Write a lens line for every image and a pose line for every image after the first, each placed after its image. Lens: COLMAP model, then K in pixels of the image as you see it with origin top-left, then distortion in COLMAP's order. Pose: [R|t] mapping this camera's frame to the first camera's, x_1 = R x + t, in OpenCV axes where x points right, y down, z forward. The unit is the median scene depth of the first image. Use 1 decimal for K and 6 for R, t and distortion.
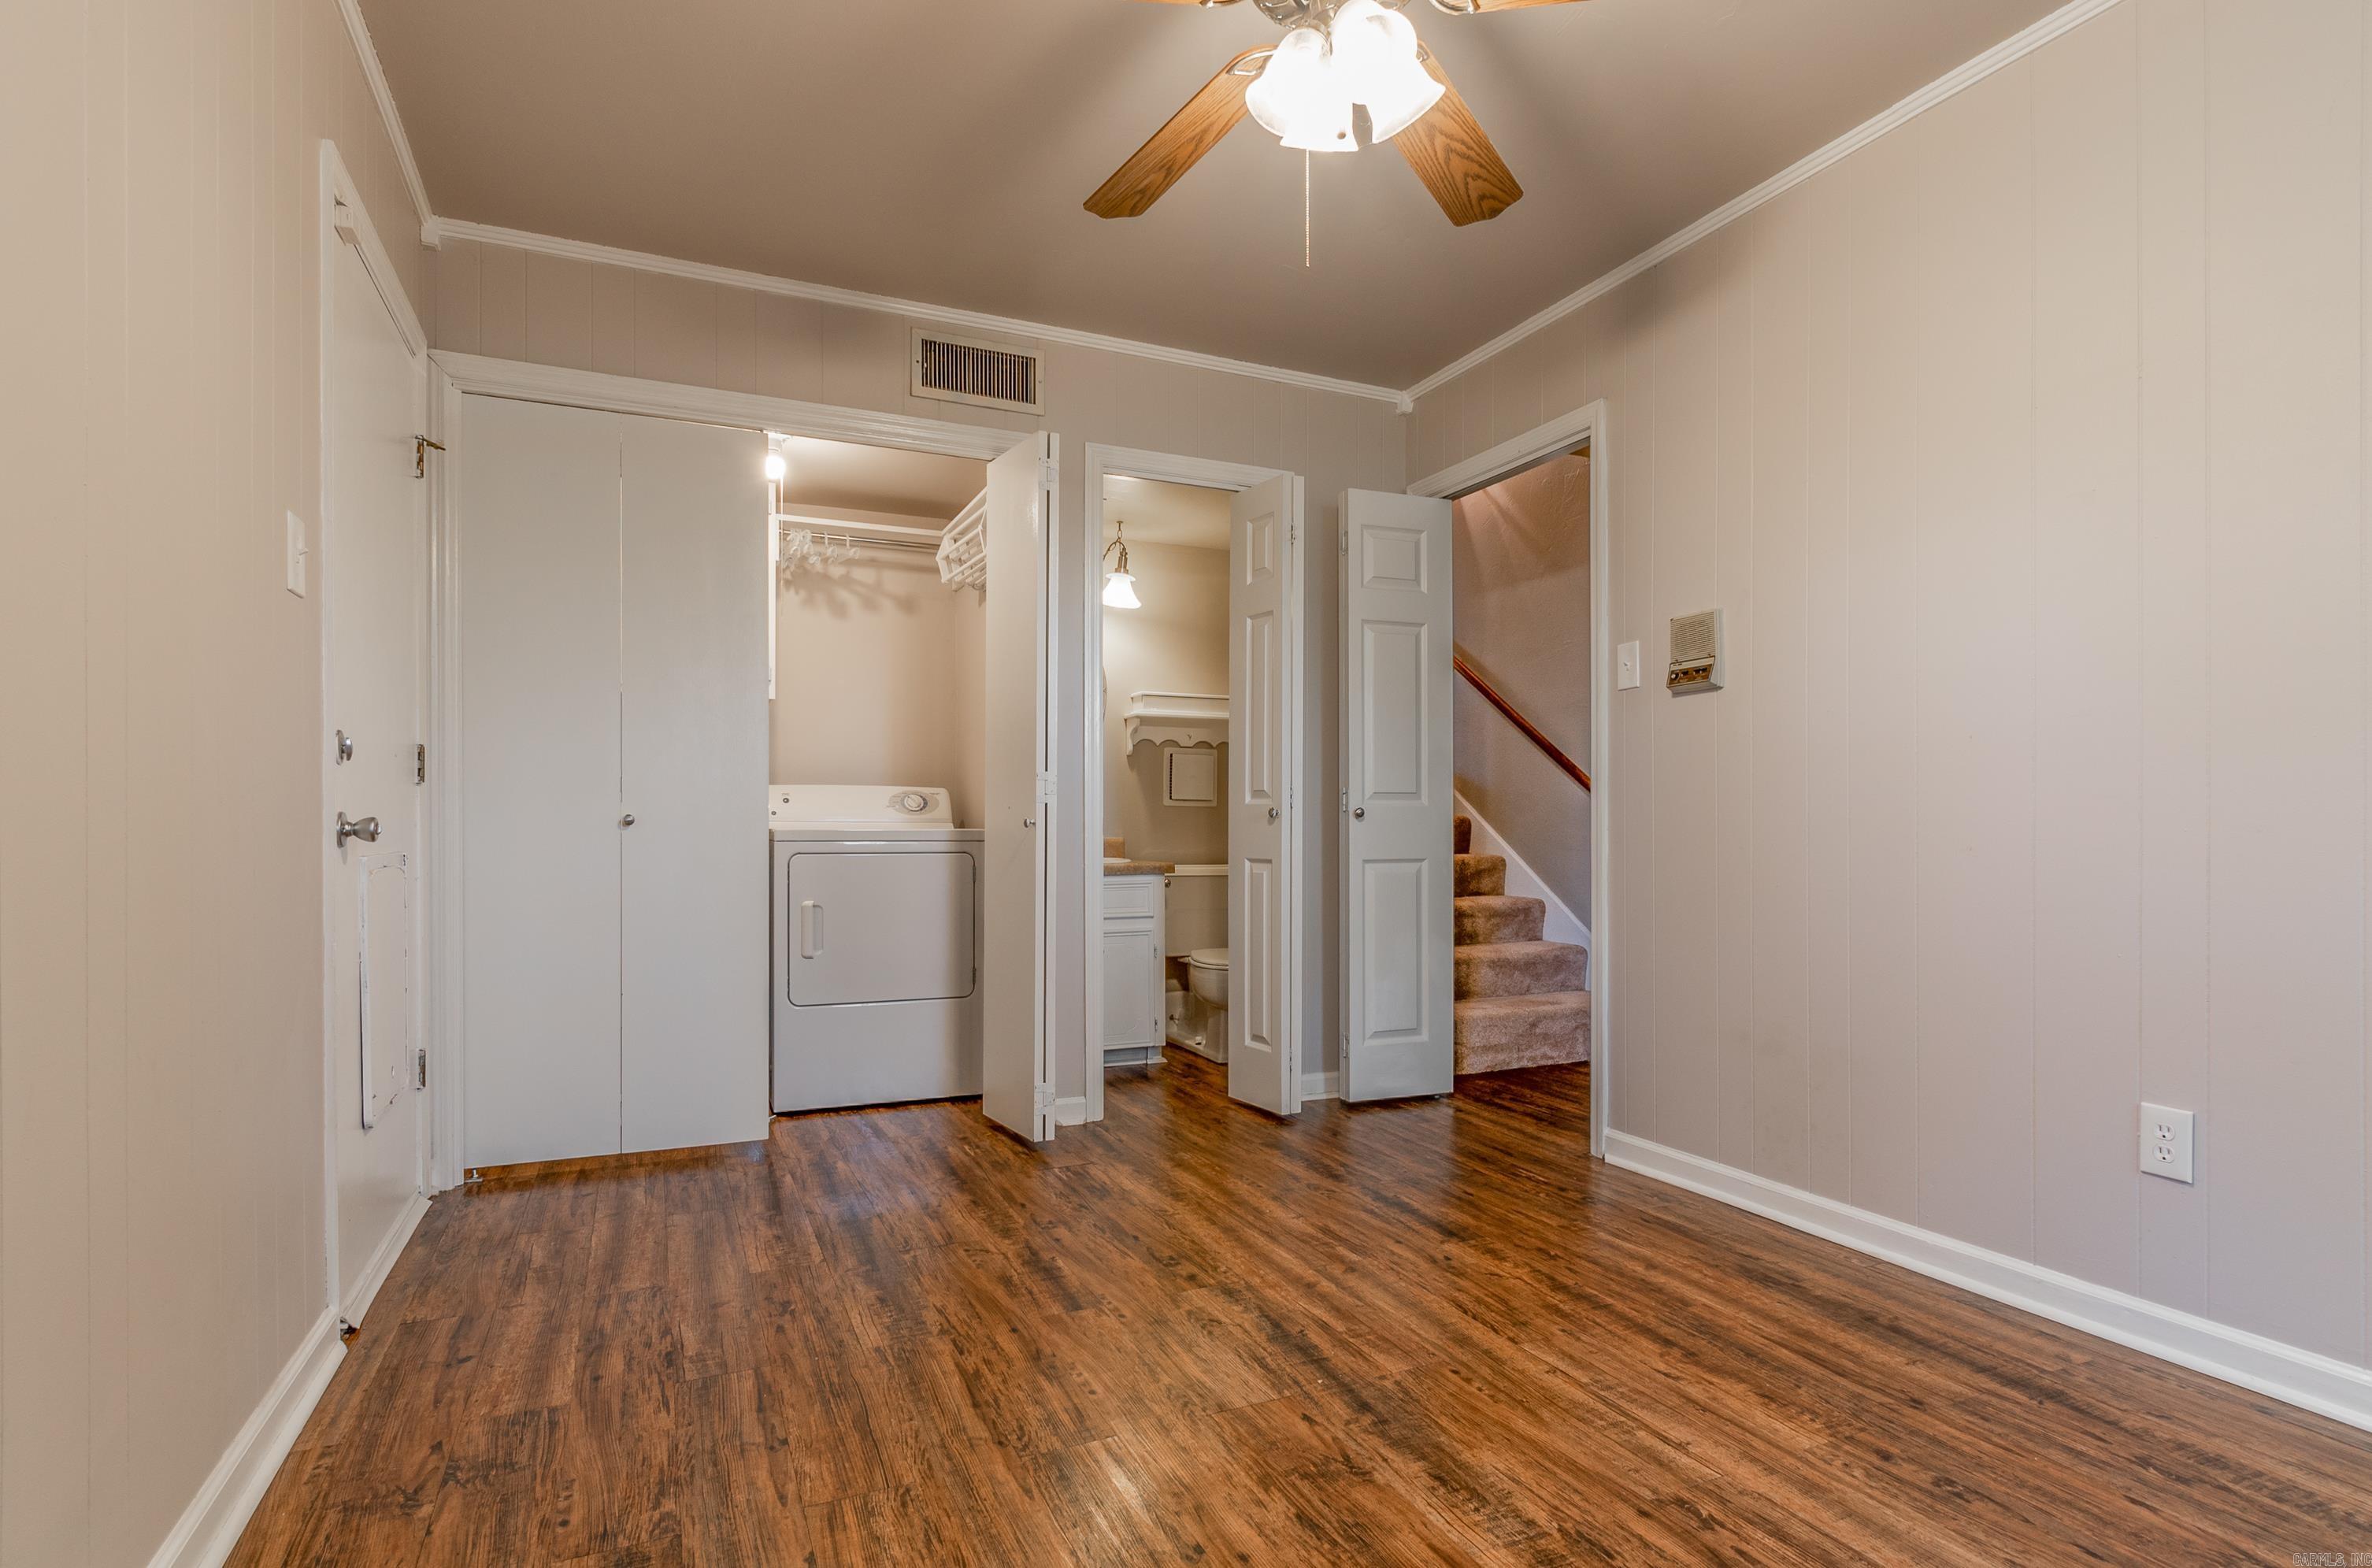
lens RADIAL K [[1175.0, 0, 1182.2], [0, 1175.0, 832.5], [0, 0, 1]] dist [0.002137, 0.000018]
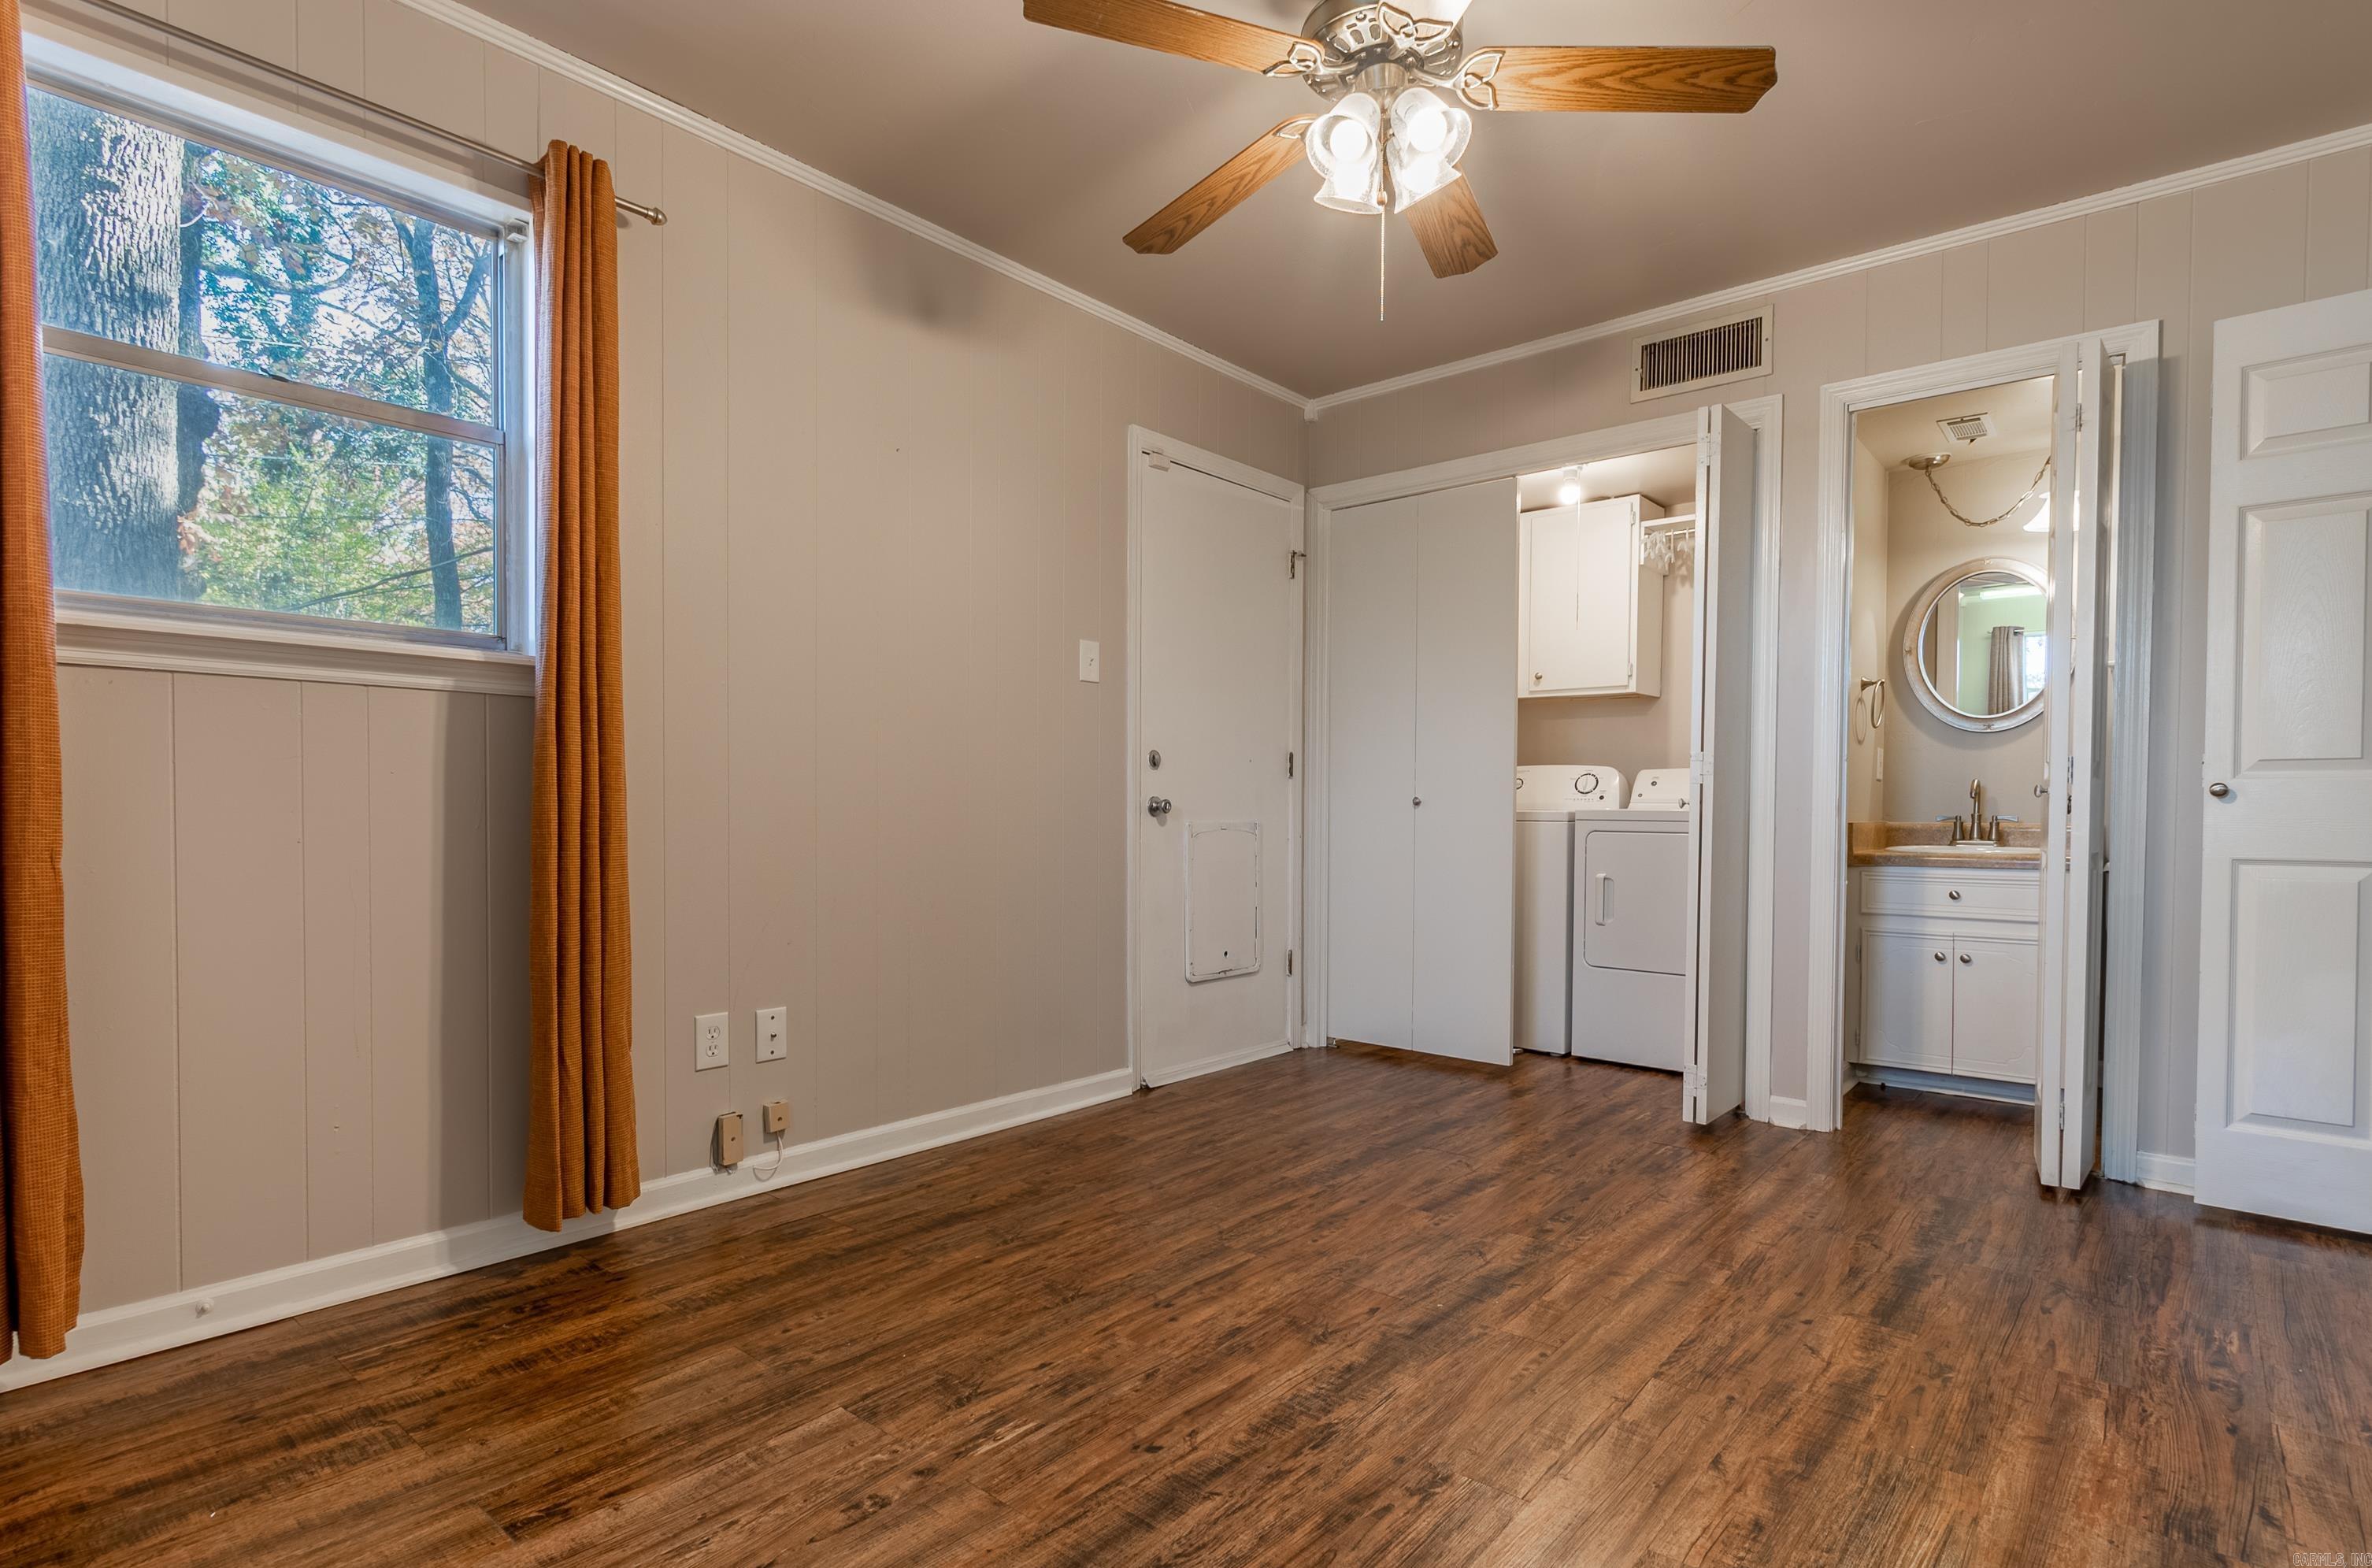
lens RADIAL K [[1184.5, 0, 1181.7], [0, 1184.5, 826.8], [0, 0, 1]] dist [0.000545, -0.000648]
pose [[0.430511, 0.018464, -0.902397, 0.837434], [-0.009565, 0.999828, 0.015894, -0.000644], [0.902535, 0.001789, 0.430613, 0.245427]]
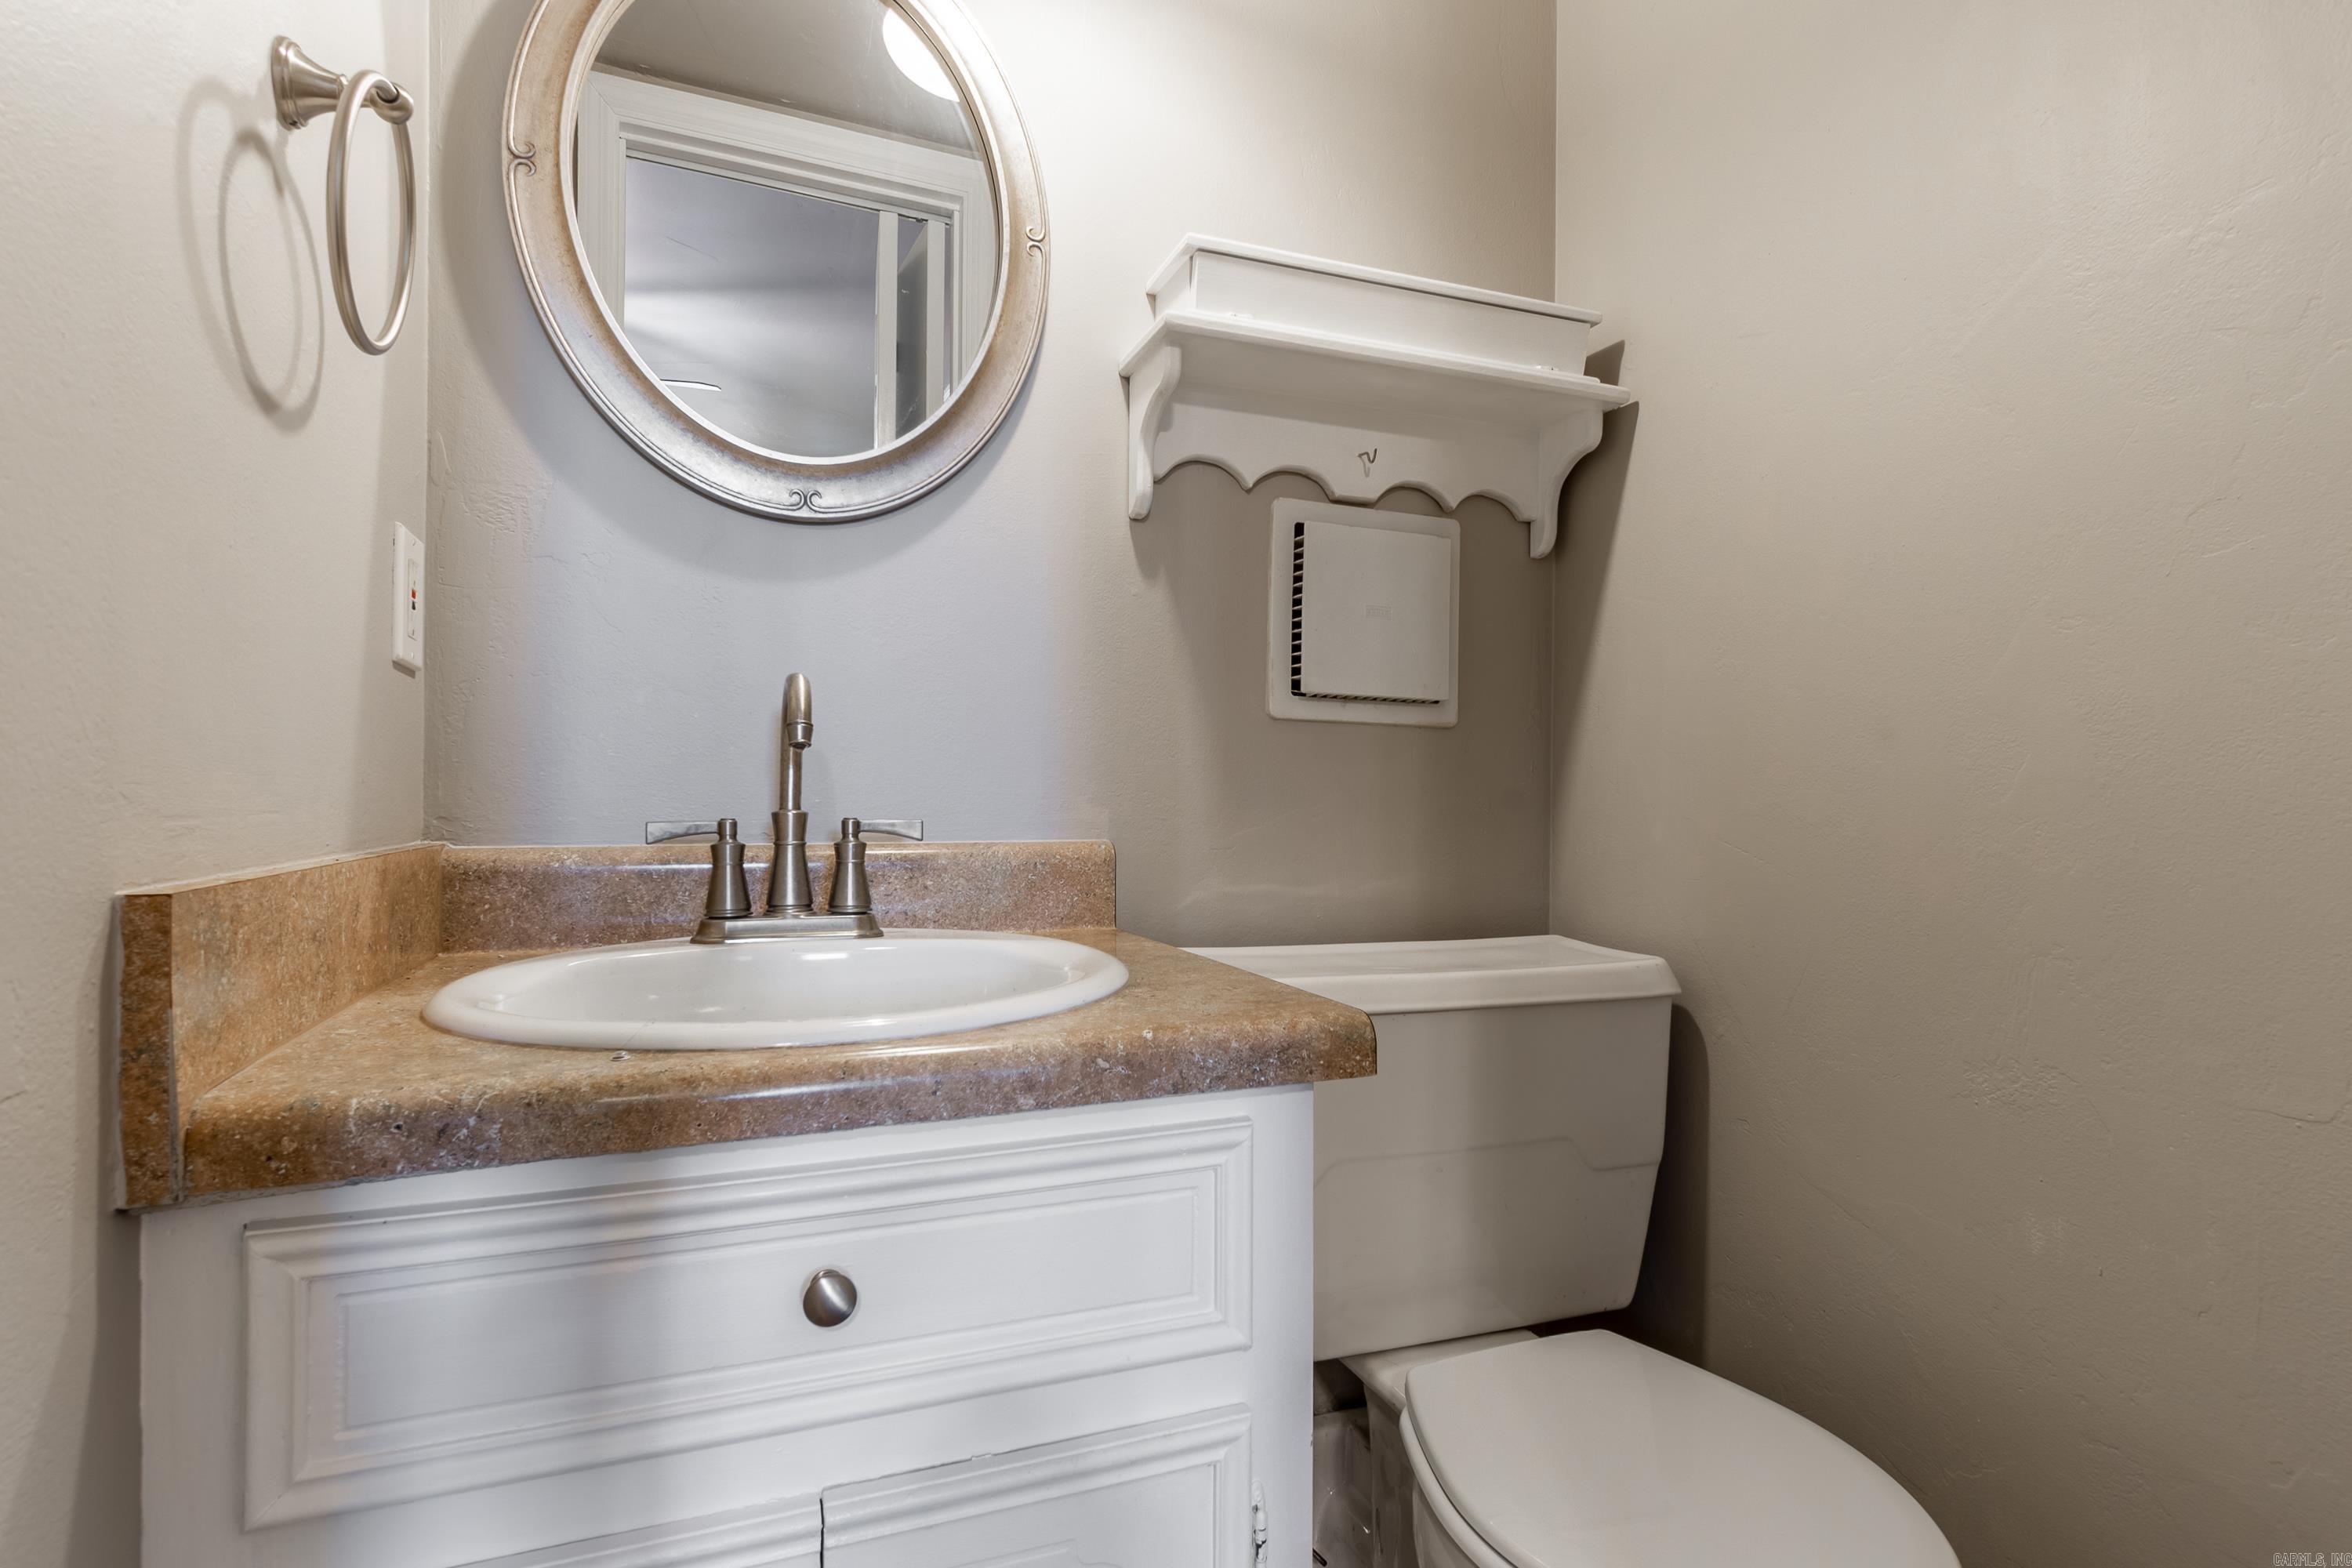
lens RADIAL K [[1170.1, 0, 1177.2], [0, 1170.1, 793.1], [0, 0, 1]] dist [0.000424, 0.000169]
pose [[0.998900, 0.009411, -0.045946, -0.051971], [-0.009495, 0.999954, -0.001615, -0.011709], [0.045928, 0.002049, 0.998943, 1.593831]]
